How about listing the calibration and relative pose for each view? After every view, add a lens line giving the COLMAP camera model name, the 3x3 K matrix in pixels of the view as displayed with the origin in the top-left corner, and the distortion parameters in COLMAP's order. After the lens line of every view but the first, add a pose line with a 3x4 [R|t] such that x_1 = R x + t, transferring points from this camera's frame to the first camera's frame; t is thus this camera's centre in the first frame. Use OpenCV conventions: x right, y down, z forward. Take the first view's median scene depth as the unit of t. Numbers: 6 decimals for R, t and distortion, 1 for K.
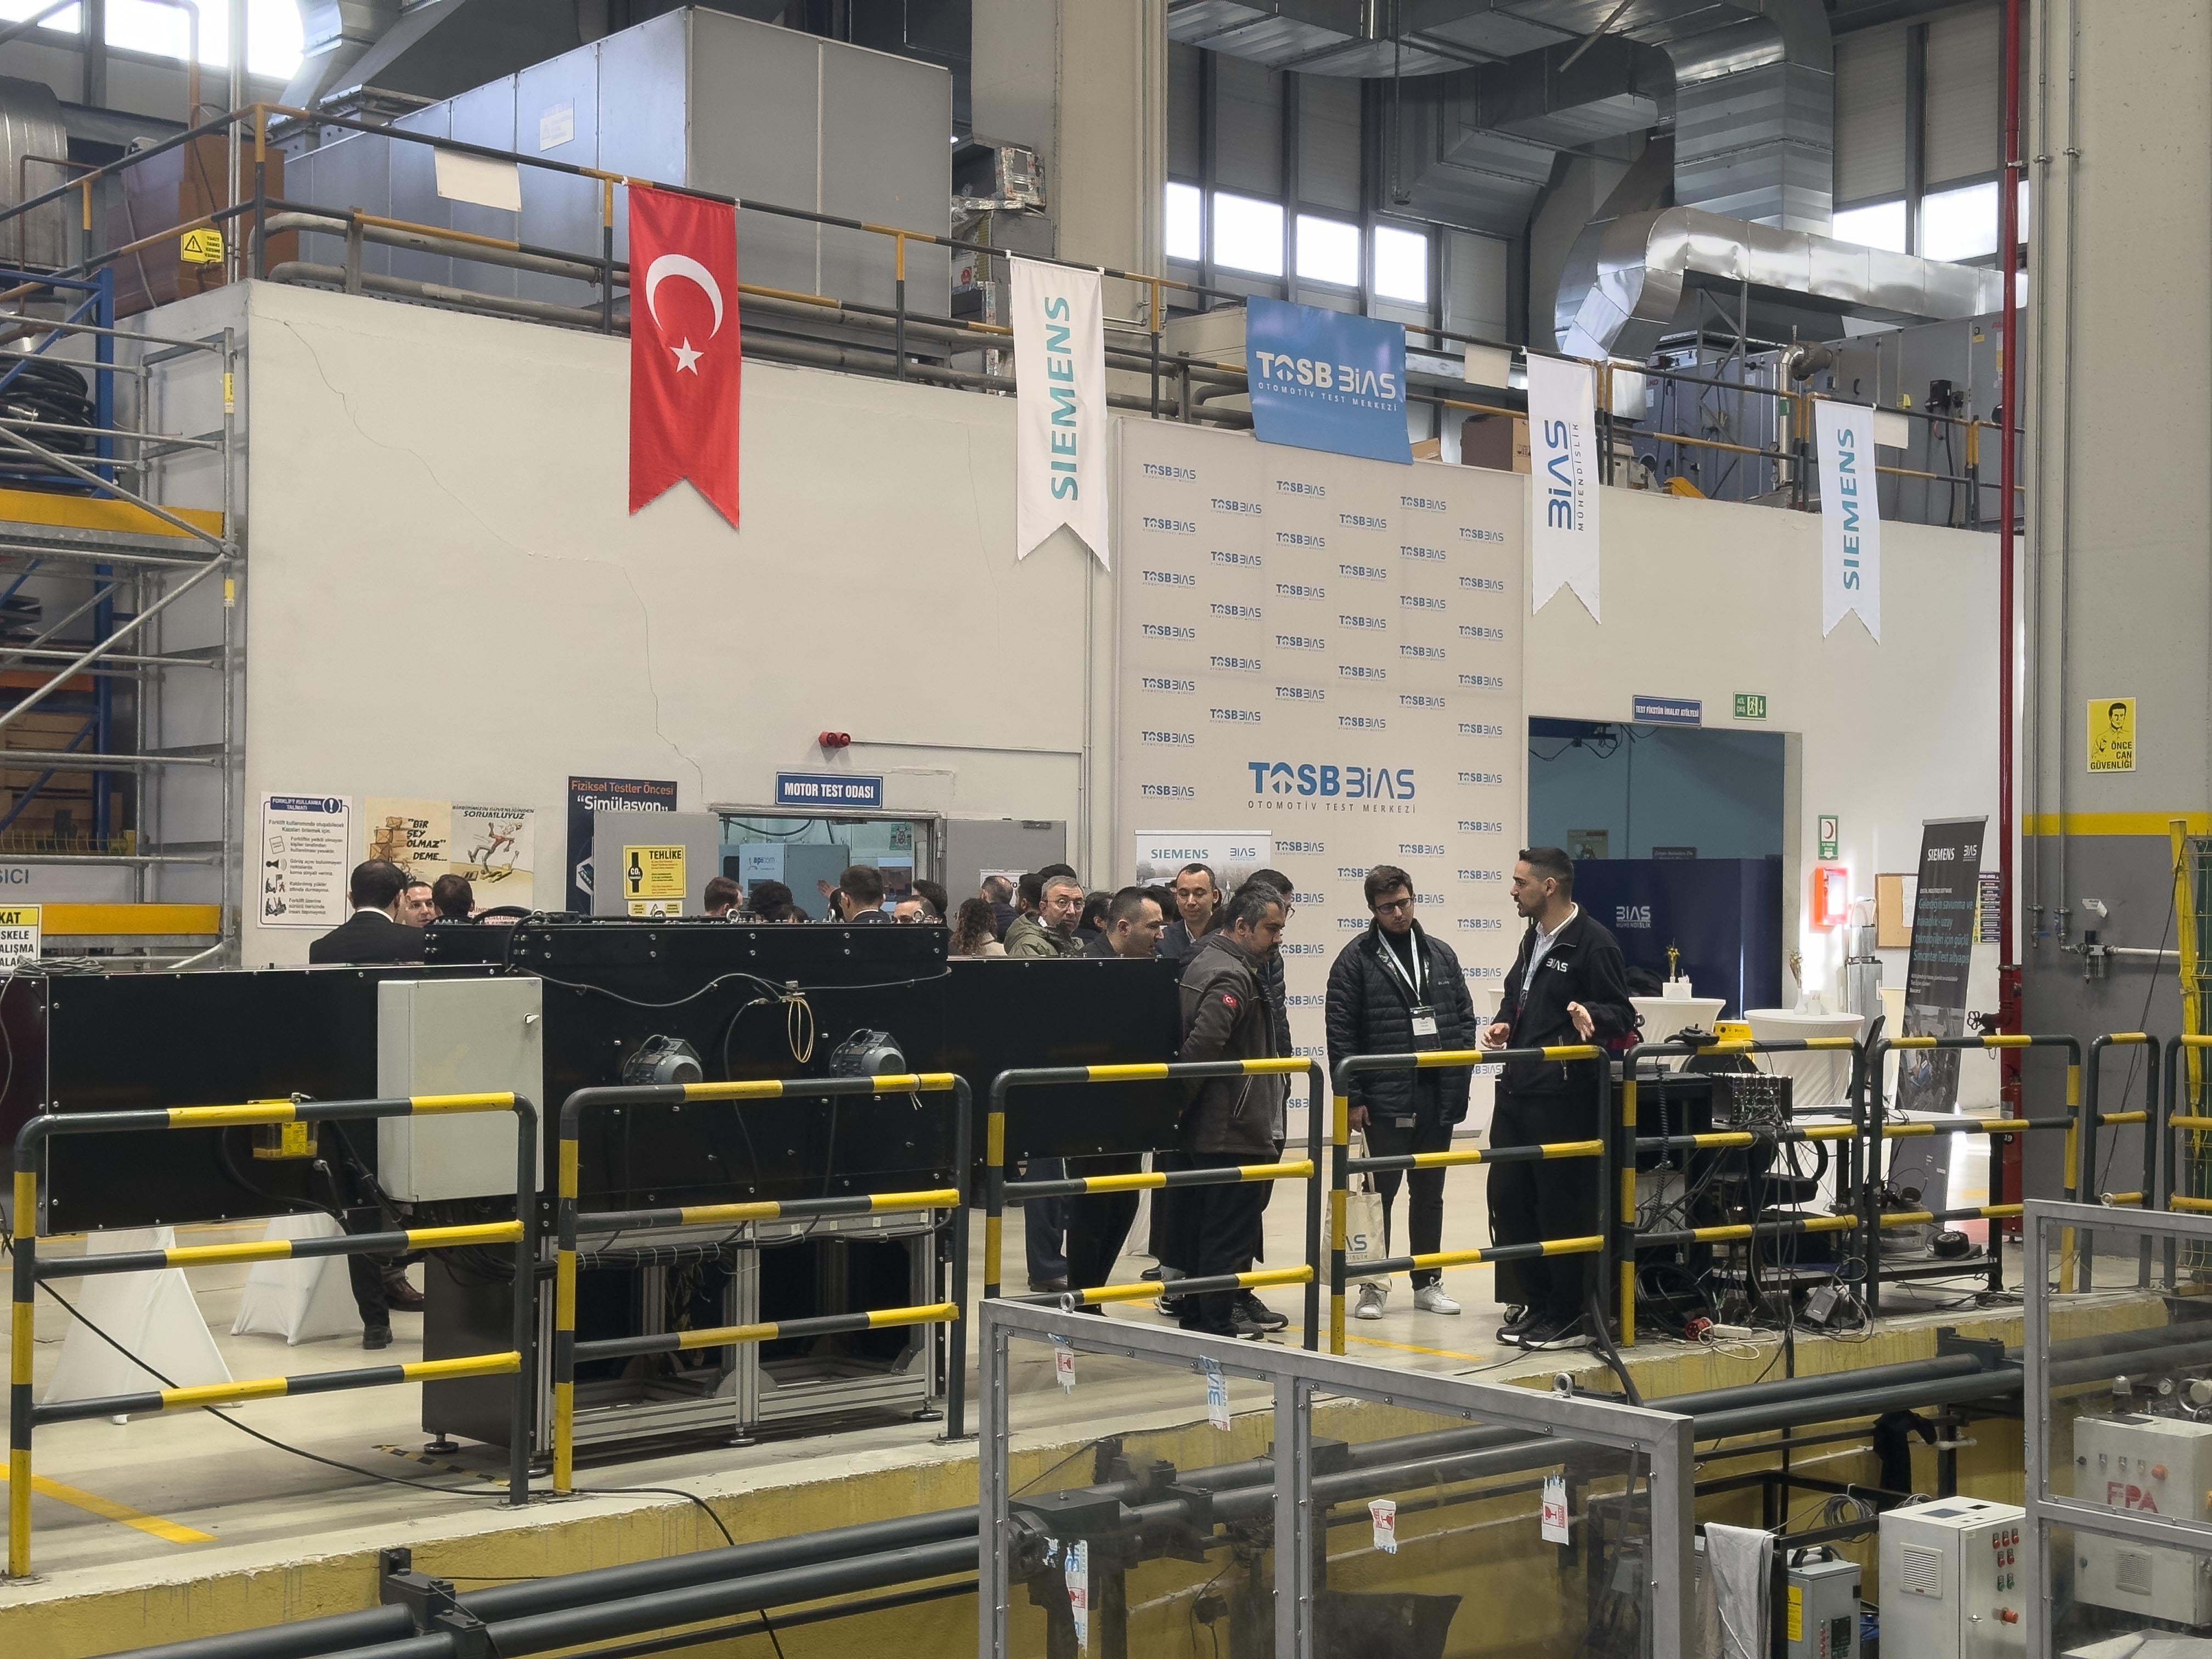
lens RADIAL K [[3053.8, 0, 1106.0], [0, 3053.8, 829.5], [0, 0, 1]] dist [0.155291, -0.022579]
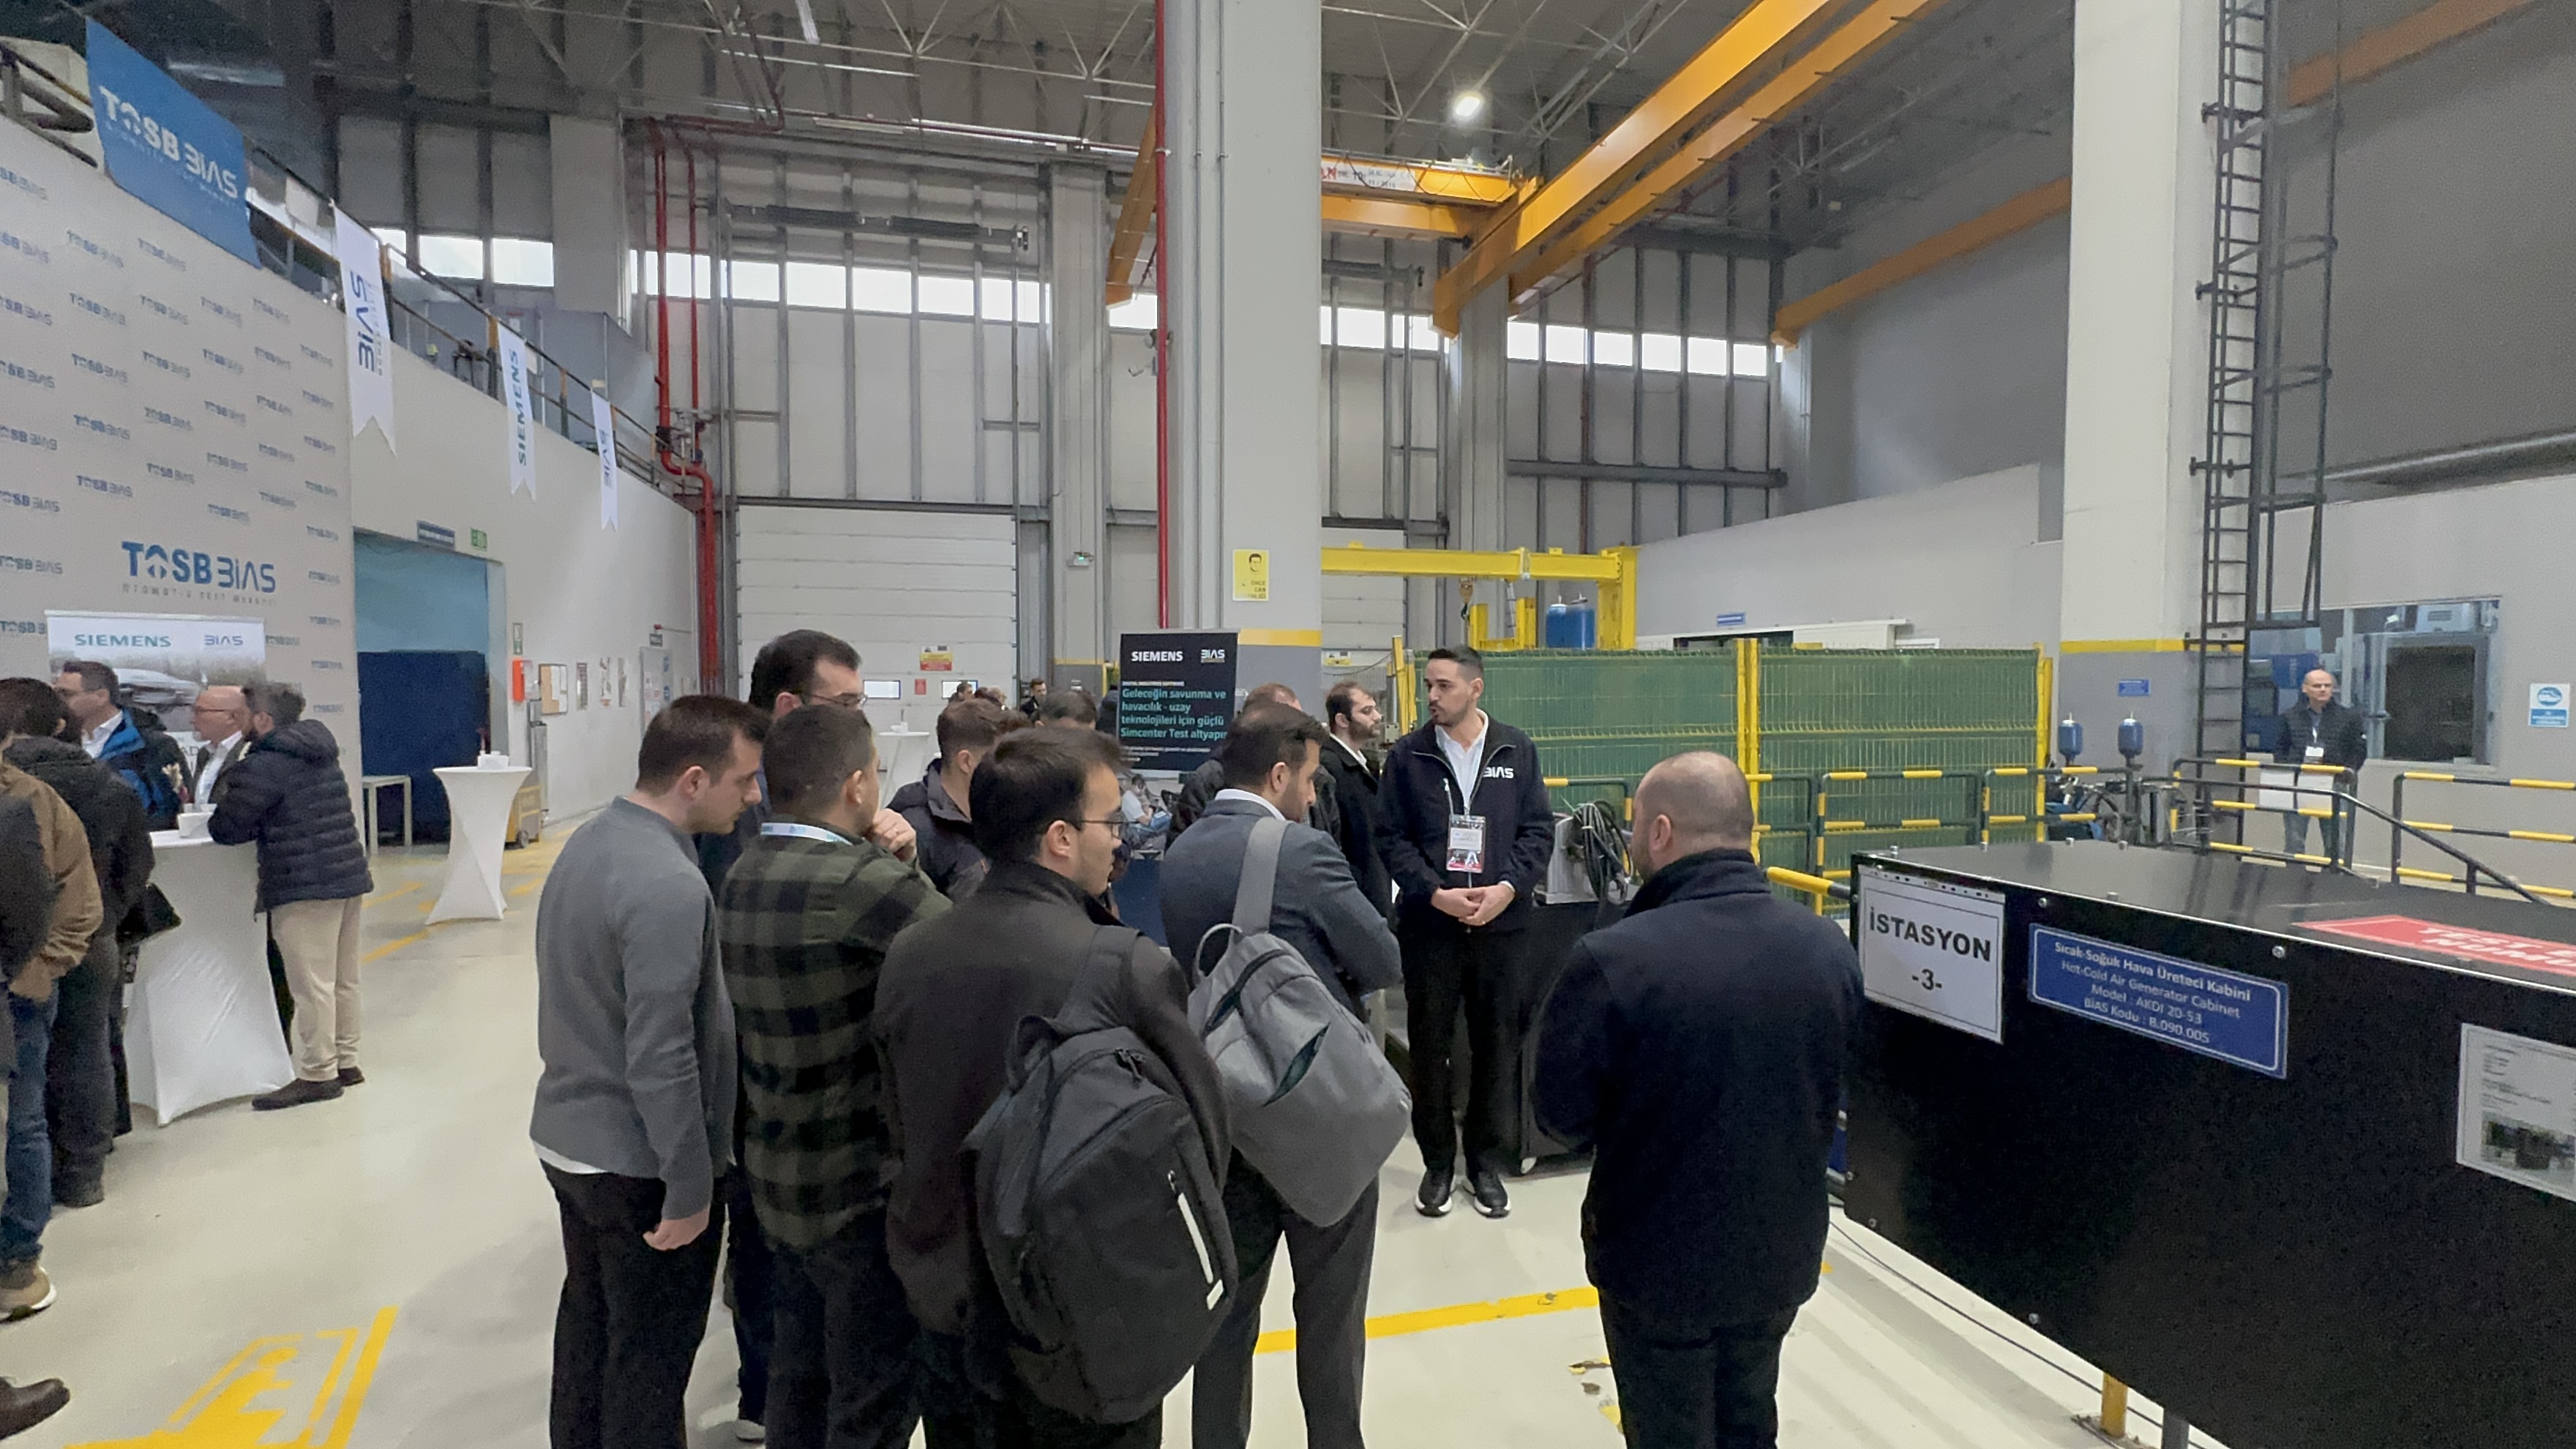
lens RADIAL K [[1172.9, 0, 1291.3], [0, 1172.9, 728.0], [0, 0, 1]] dist [-0.003534, 0.000064]
pose [[0.431996, -0.044151, 0.900794, -0.128504], [-0.019542, 0.998108, 0.058292, 0.006997], [-0.901664, -0.042785, 0.430316, 0.573895]]
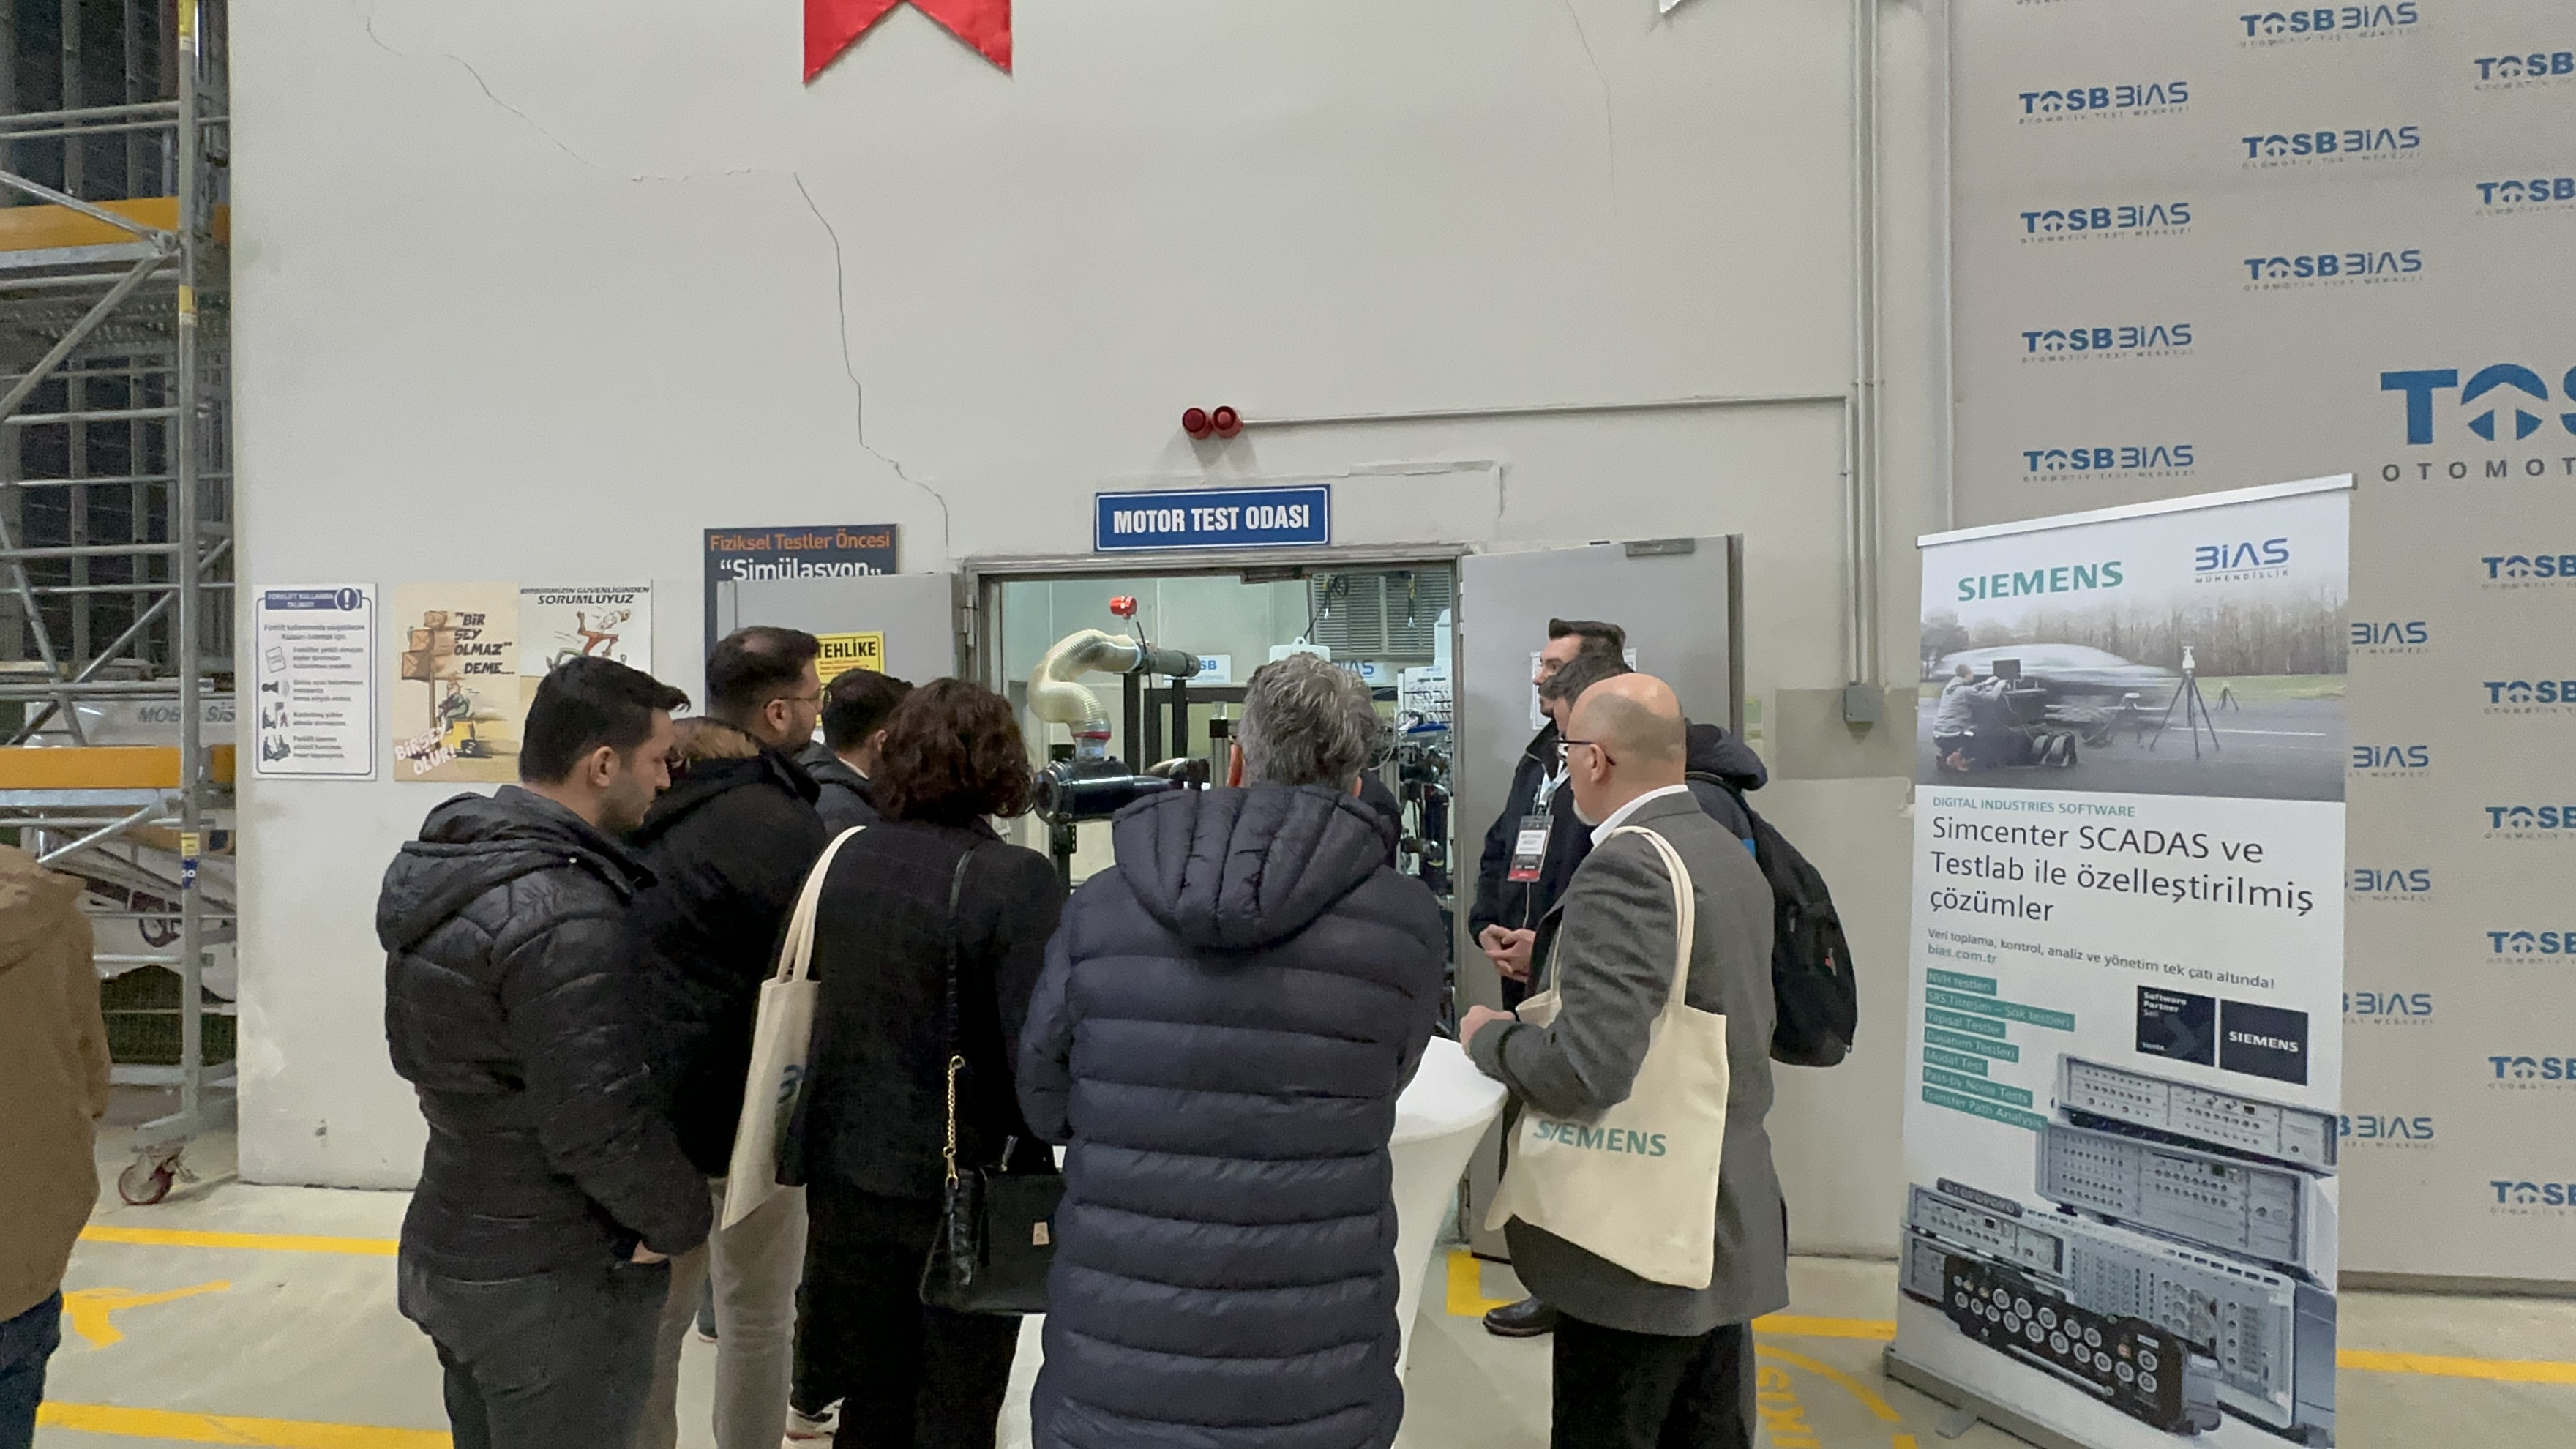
lens RADIAL K [[1172.9, 0, 1291.3], [0, 1172.9, 728.0], [0, 0, 1]] dist [-0.003534, 0.000064]
pose [[0.673003, -0.012824, -0.739528, 0.069128], [0.034738, 0.999294, 0.014285, 0.020827], [0.738823, -0.035304, 0.672974, 0.839156]]
